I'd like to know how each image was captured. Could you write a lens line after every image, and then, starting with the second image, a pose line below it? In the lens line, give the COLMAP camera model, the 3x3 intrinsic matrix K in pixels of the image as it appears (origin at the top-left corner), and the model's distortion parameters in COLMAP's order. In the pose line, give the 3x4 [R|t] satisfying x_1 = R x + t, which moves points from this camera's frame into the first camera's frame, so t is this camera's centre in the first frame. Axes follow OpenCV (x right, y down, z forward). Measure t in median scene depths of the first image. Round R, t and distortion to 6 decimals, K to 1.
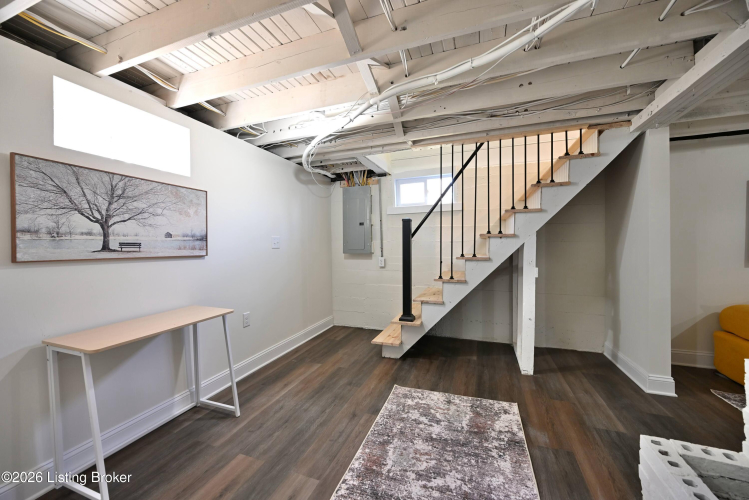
lens RADIAL K [[292.5, 0, 374.0], [0, 292.5, 251.4], [0, 0, 1]] dist [-0.000442, -0.000121]
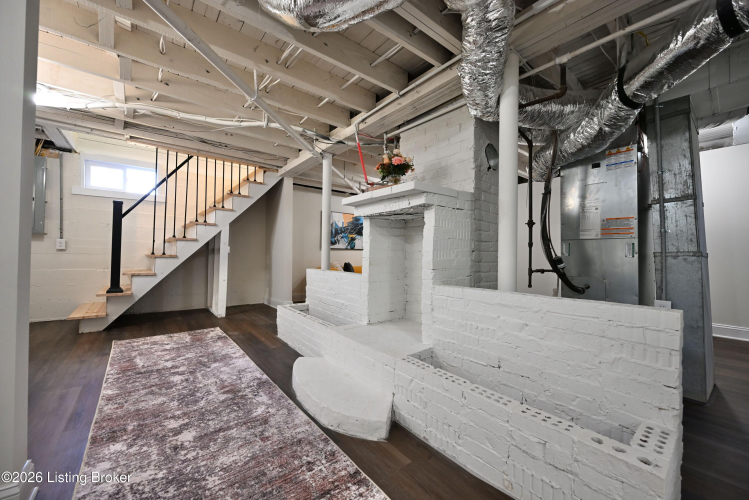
lens RADIAL K [[292.5, 0, 374.0], [0, 292.5, 251.4], [0, 0, 1]] dist [-0.000442, -0.000121]
pose [[0.519384, 0.027225, 0.854107, -0.346897], [-0.003221, 0.999548, -0.029902, 0.117281], [-0.854535, 0.012780, 0.519237, -0.435402]]
